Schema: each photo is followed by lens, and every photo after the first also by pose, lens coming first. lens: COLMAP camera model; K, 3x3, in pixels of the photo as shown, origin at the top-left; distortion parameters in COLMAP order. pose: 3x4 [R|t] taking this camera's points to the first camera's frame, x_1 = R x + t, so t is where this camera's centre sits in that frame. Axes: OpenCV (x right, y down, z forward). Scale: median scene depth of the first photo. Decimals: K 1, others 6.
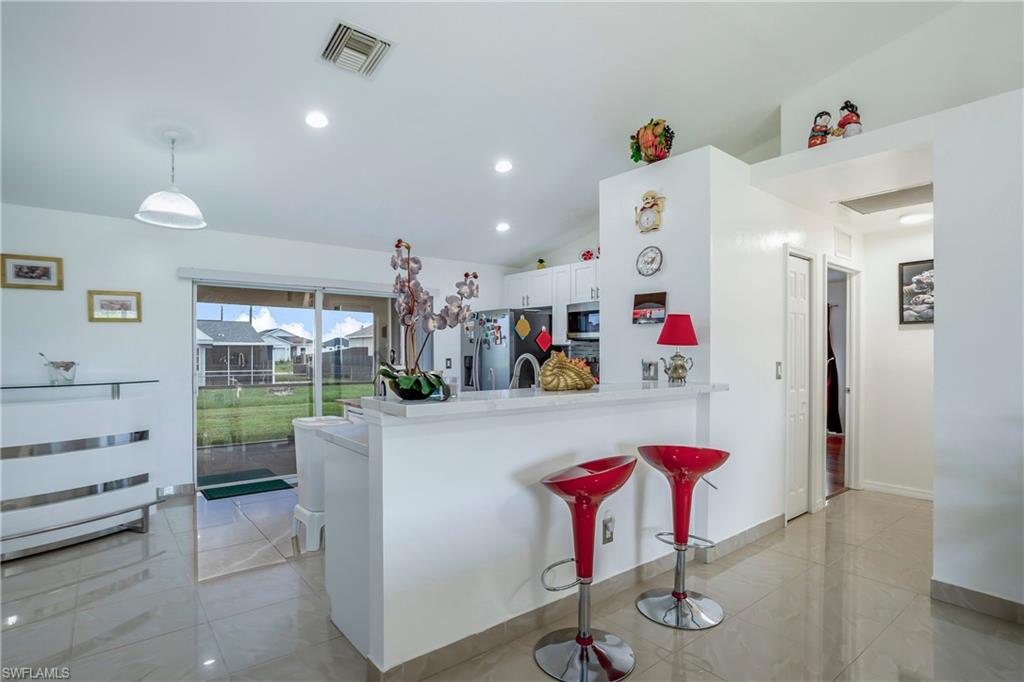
lens RADIAL K [[527.8, 0, 510.0], [0, 527.8, 356.5], [0, 0, 1]] dist [-0.062114, 0.040271]
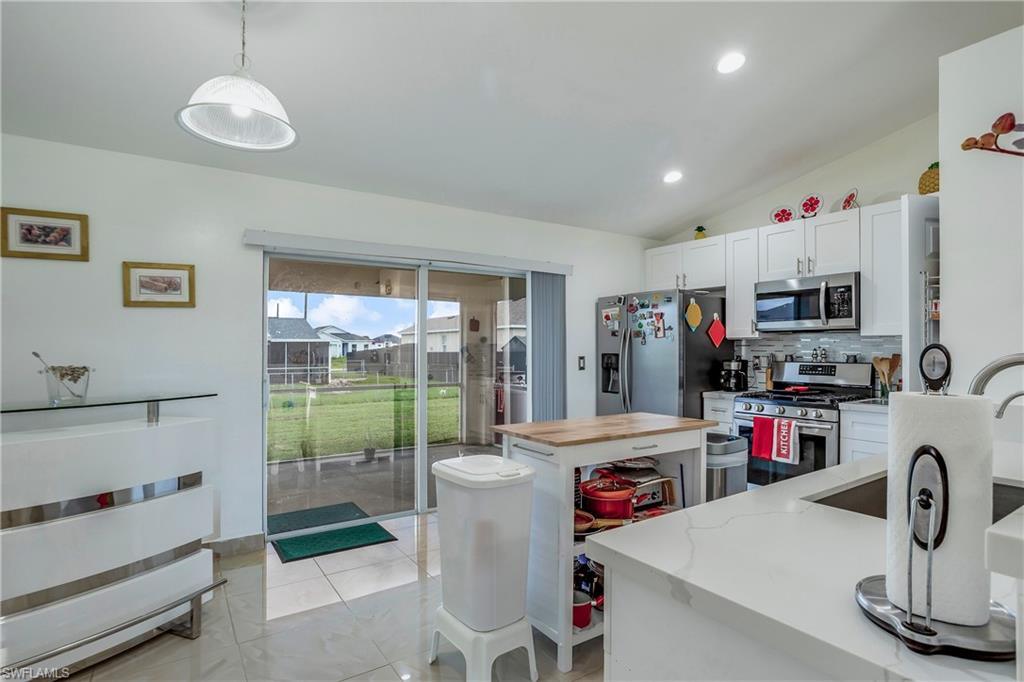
lens RADIAL K [[527.3, 0, 507.2], [0, 527.3, 343.2], [0, 0, 1]] dist [-0.071142, 0.048176]
pose [[0.996208, -0.003890, -0.086914, -0.225150], [0.002355, 0.999840, -0.017755, -0.004149], [0.086970, 0.017483, 0.996058, 0.331822]]
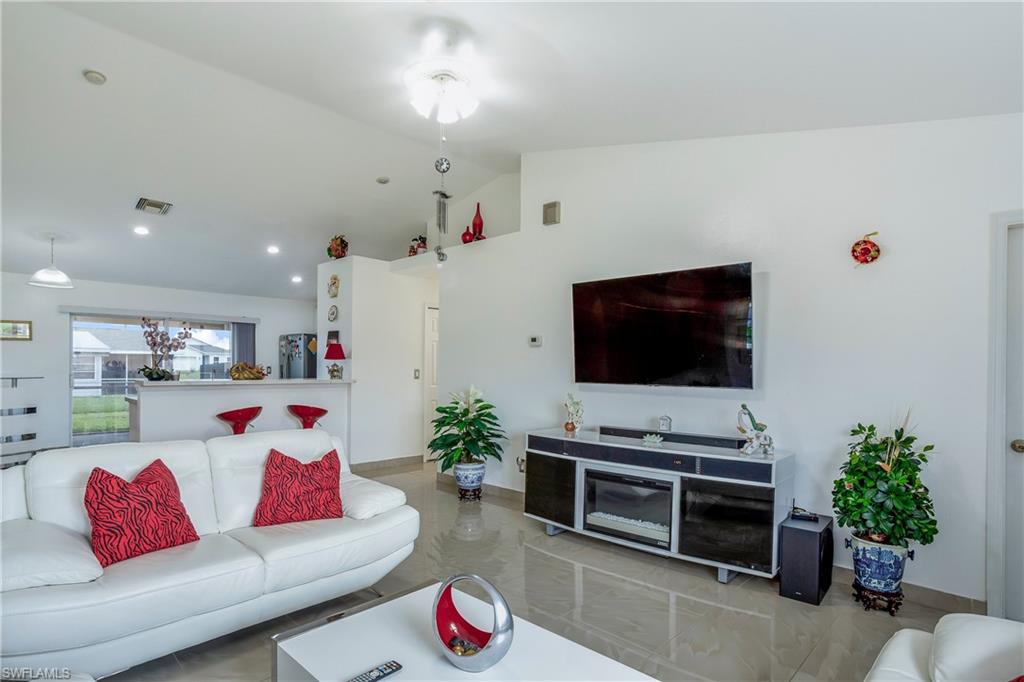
lens RADIAL K [[536.9, 0, 496.9], [0, 536.9, 365.3], [0, 0, 1]] dist [-0.000902, 0.000647]
pose [[0.995641, 0.009052, 0.092823, 0.519095], [-0.008512, 0.999945, -0.006204, 0.005271], [-0.092874, 0.005387, 0.995663, -0.722905]]
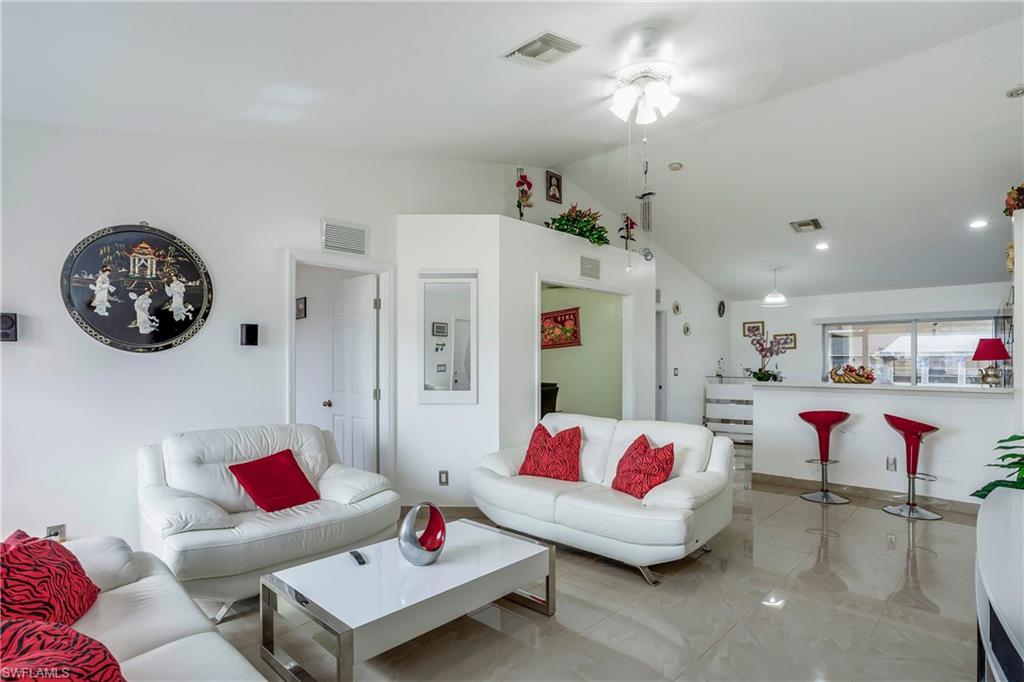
lens RADIAL K [[525.8, 0, 517.0], [0, 525.8, 373.6], [0, 0, 1]] dist [-0.003430, -0.000534]
pose [[0.152575, 0.020495, -0.988079, 1.089711], [-0.011822, 0.999751, 0.018911, 0.001836], [0.988221, 0.008796, 0.152780, -0.346381]]
